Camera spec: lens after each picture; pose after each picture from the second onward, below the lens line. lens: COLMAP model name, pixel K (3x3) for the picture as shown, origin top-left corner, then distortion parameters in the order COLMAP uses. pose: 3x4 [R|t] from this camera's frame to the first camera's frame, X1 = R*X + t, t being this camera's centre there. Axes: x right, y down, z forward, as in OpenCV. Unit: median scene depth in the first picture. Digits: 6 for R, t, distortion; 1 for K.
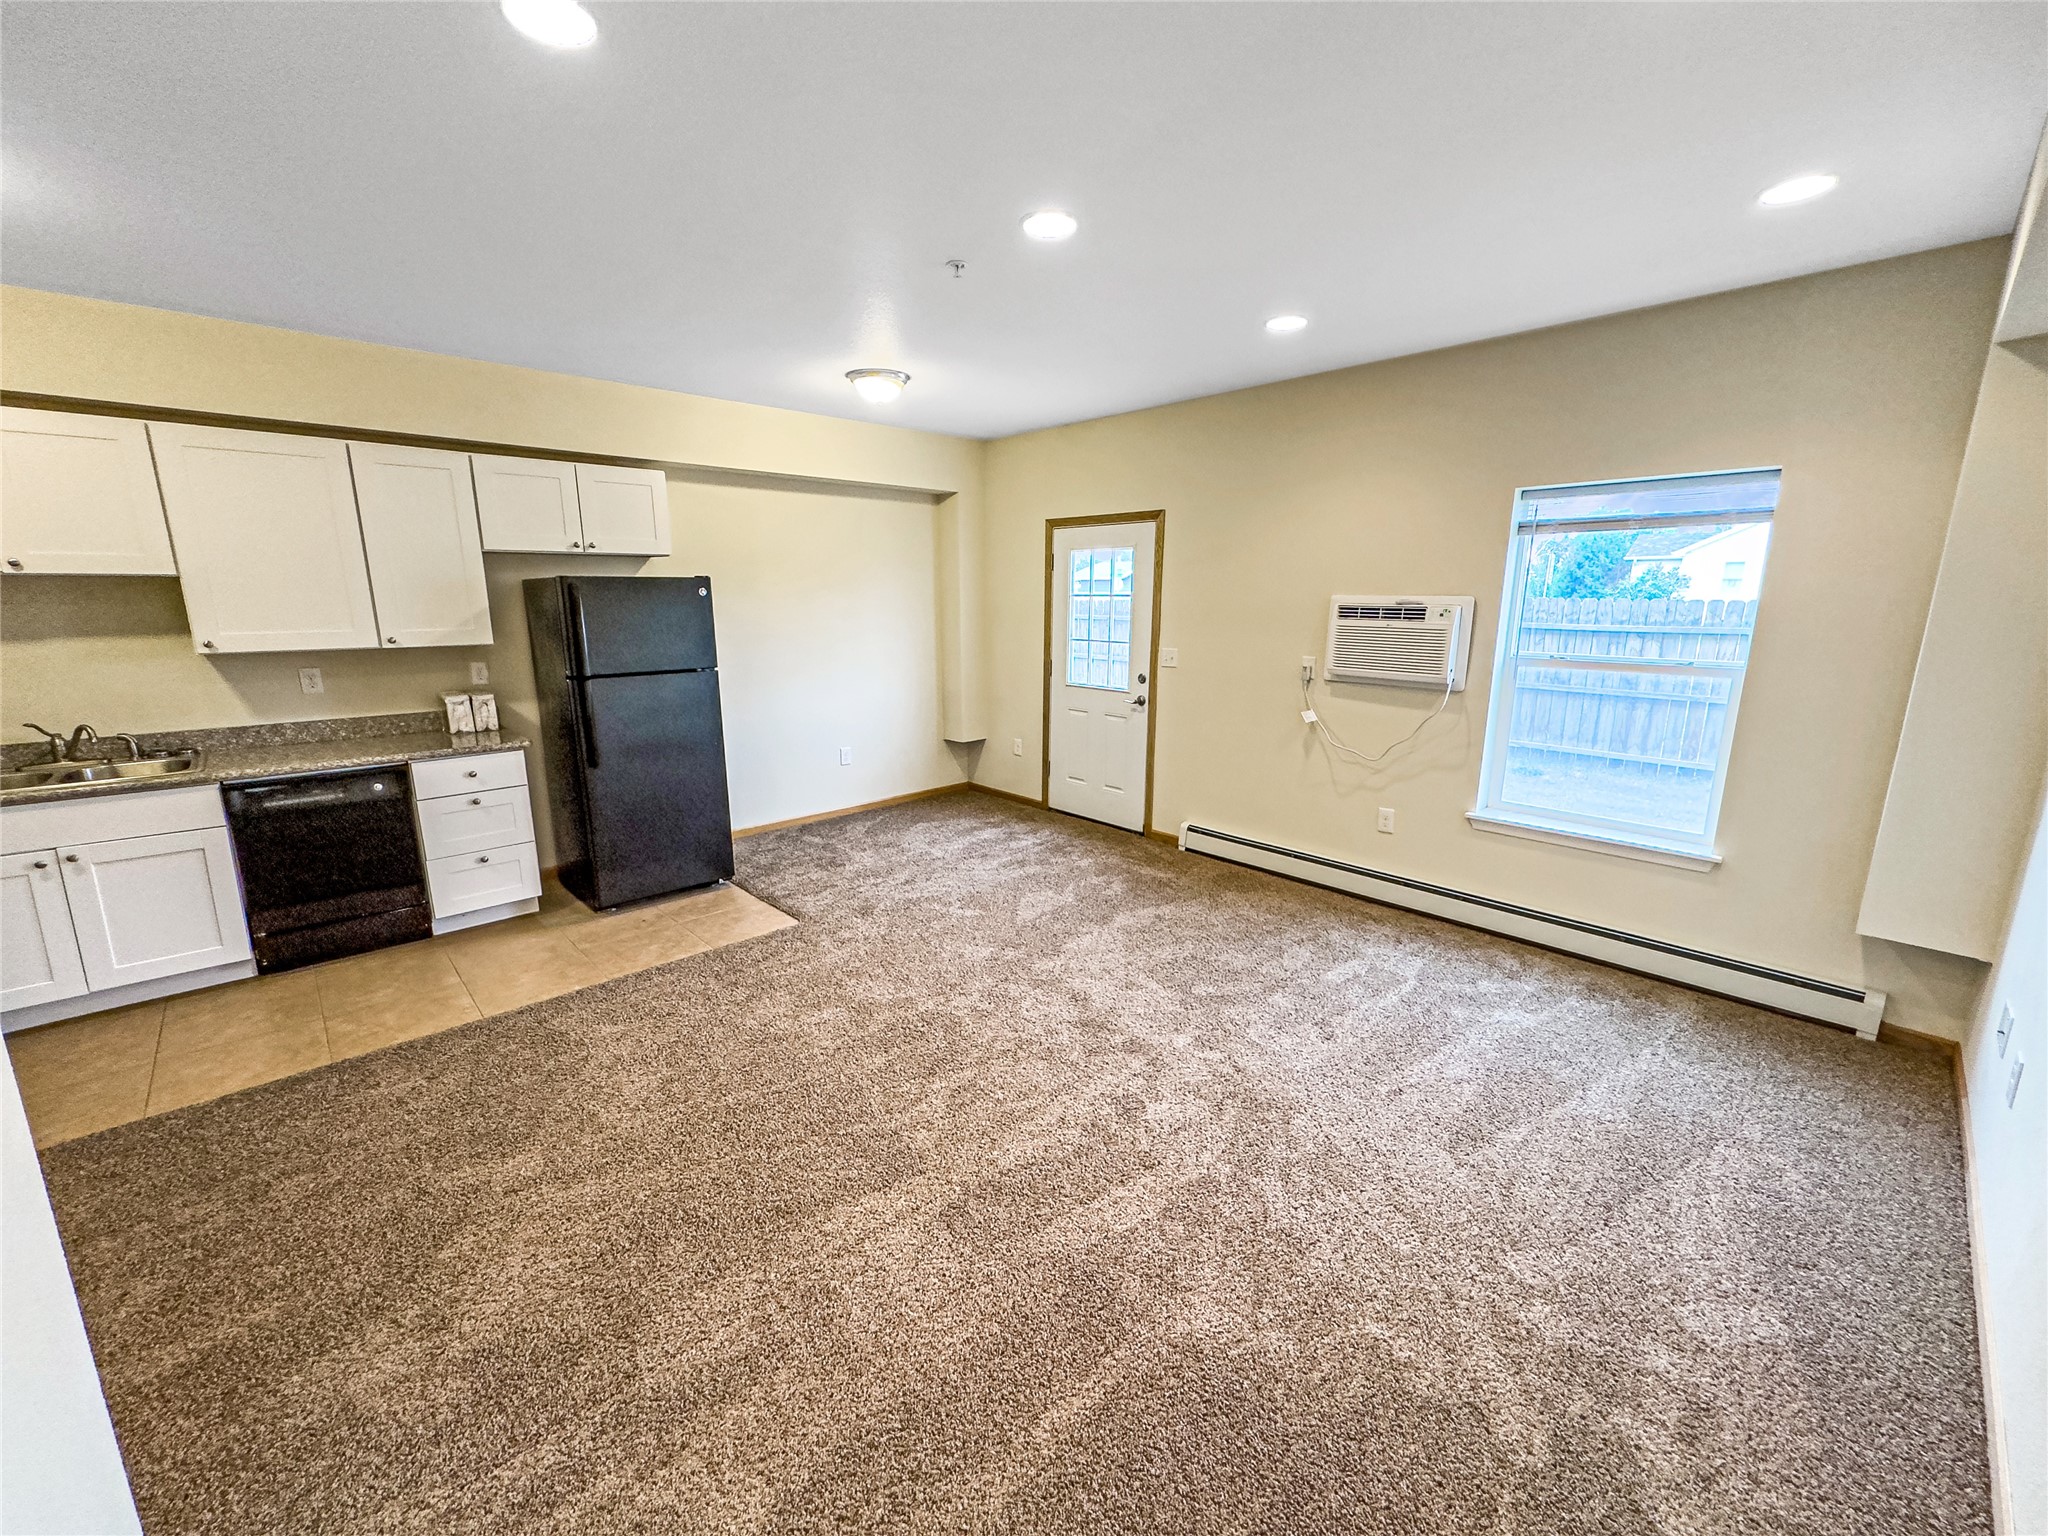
lens RADIAL K [[831.2, 0, 1022.9], [0, 831.2, 771.7], [0, 0, 1]] dist [-0.002356, 0.000270]
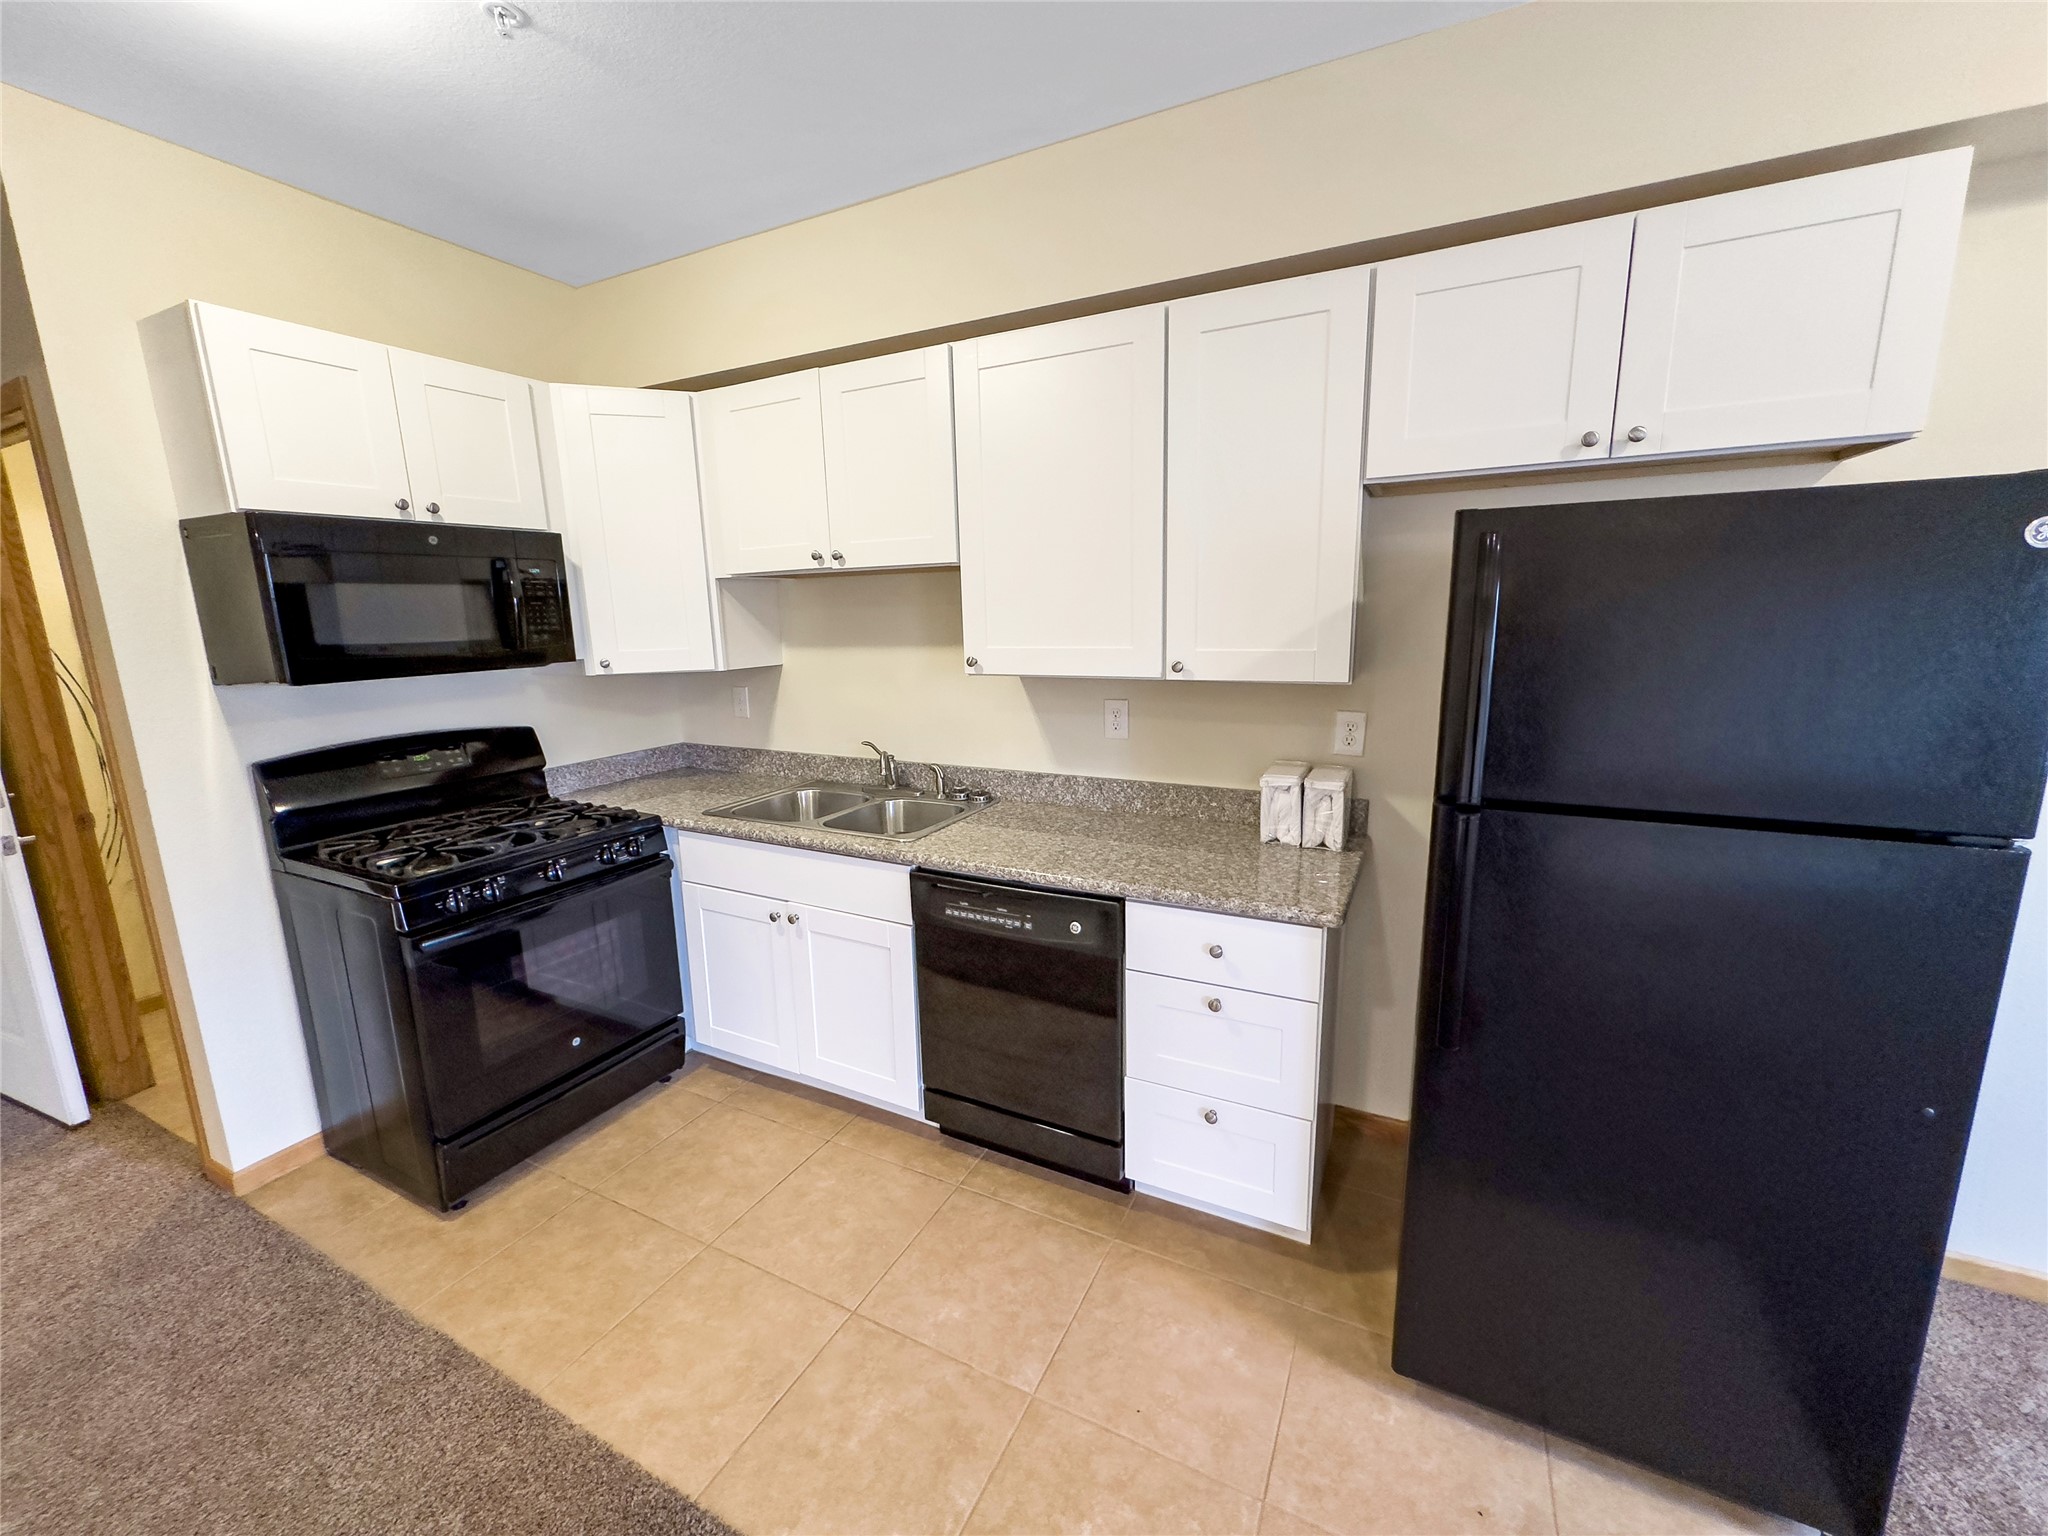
lens RADIAL K [[831.2, 0, 1013.6], [0, 831.2, 768.9], [0, 0, 1]] dist [-0.002356, 0.000270]
pose [[0.342235, 0.172543, -0.923636, -0.274321], [-0.177611, 0.977153, 0.116731, -0.134902], [0.922675, 0.124099, 0.365062, 0.698205]]
